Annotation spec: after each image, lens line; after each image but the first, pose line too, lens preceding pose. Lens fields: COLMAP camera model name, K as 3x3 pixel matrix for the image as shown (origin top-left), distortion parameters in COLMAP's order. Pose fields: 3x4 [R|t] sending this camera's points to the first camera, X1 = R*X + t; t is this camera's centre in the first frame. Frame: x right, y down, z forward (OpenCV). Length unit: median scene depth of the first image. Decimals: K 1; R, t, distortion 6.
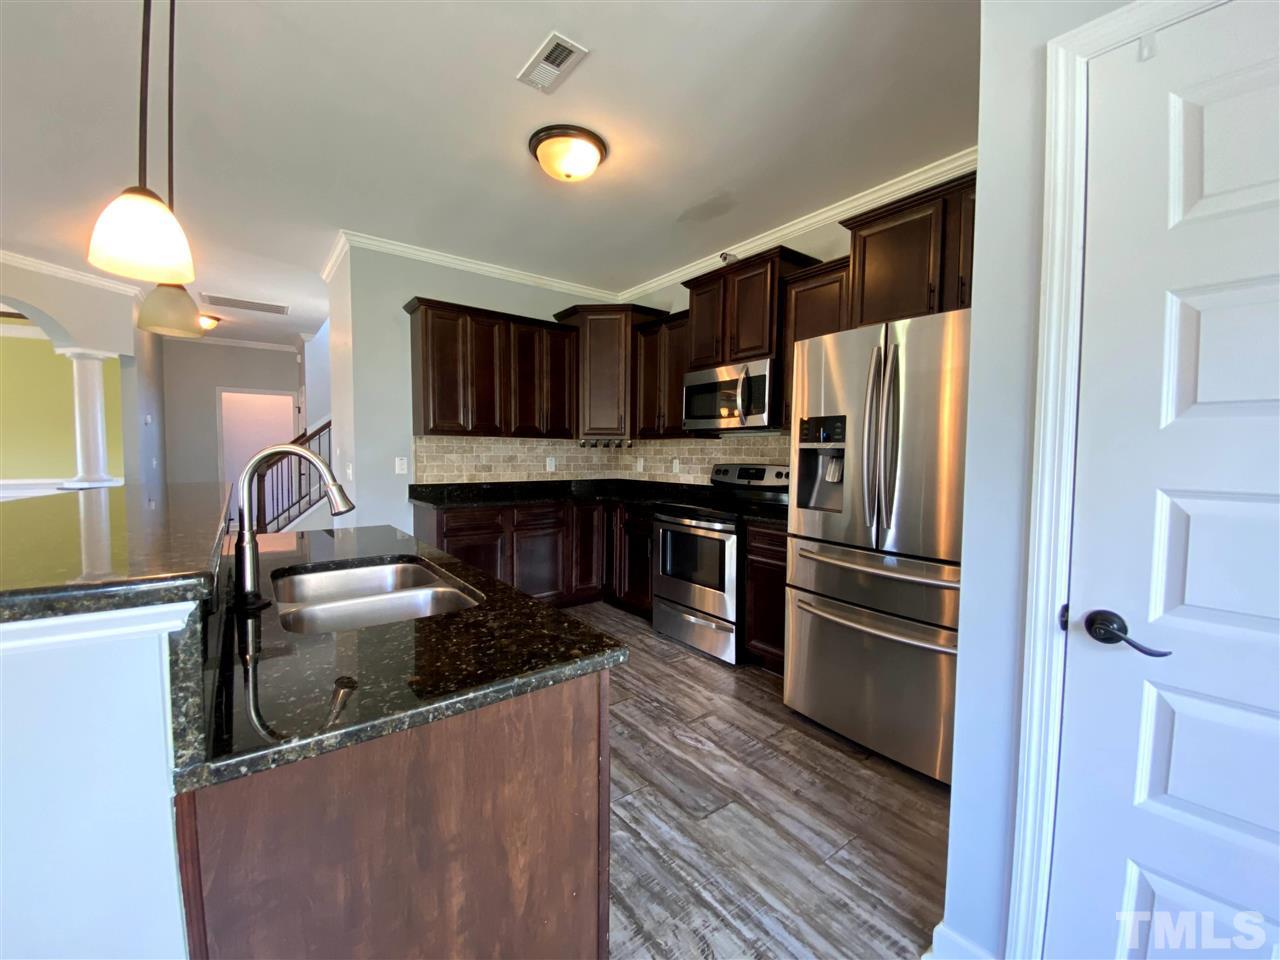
lens RADIAL K [[518.0, 0, 670.6], [0, 518.0, 475.1], [0, 0, 1]] dist [-0.000052, -0.000023]
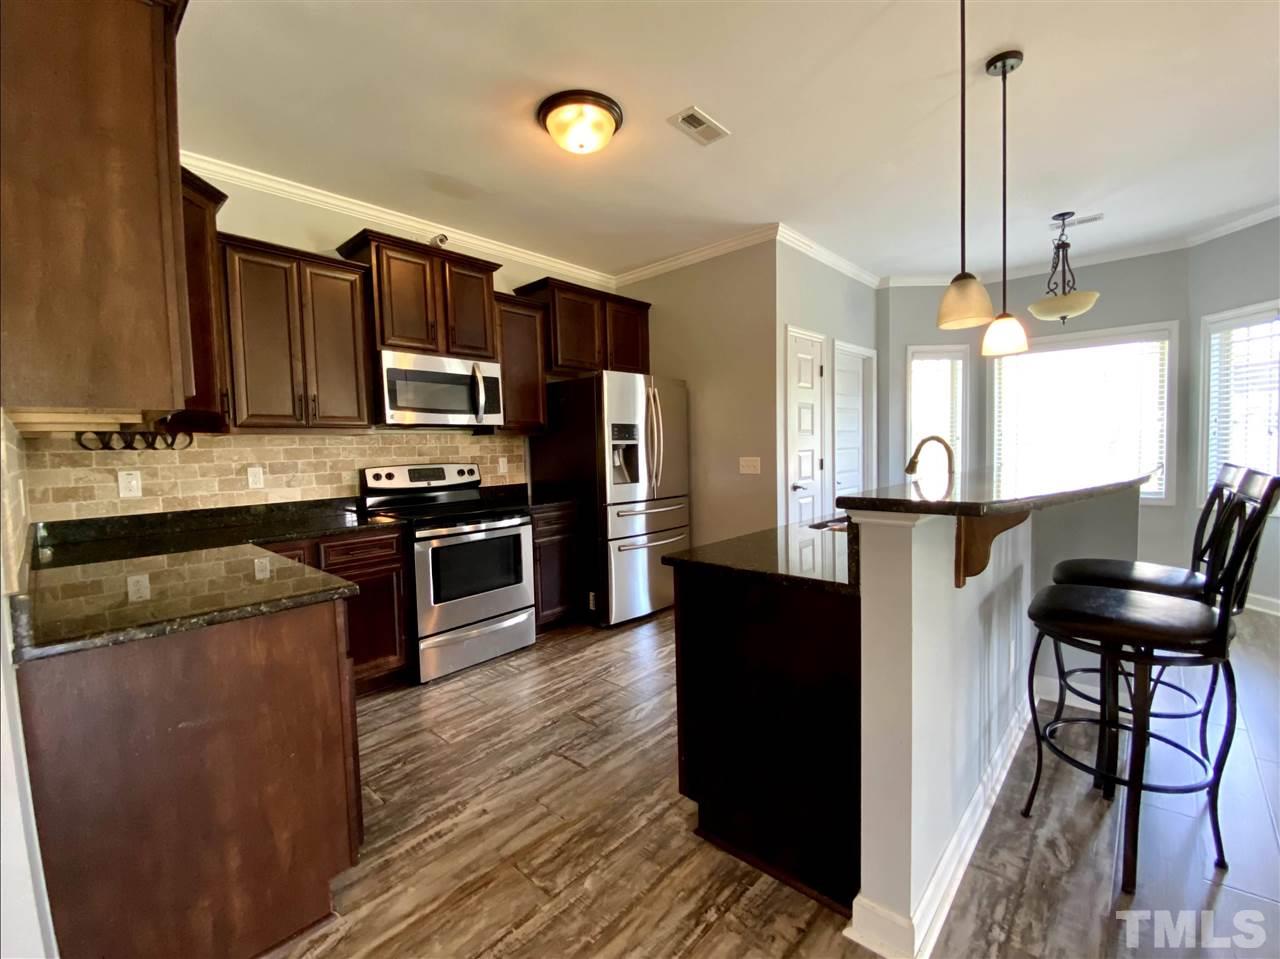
lens RADIAL K [[519.5, 0, 640.0], [0, 519.5, 479.5], [0, 0, 1]] dist [-0.066975, -0.000011]
pose [[-0.165647, -0.065299, 0.984021, -0.959724], [0.062110, 0.995134, 0.076492, -0.047577], [-0.984227, 0.073788, -0.160785, 0.927559]]
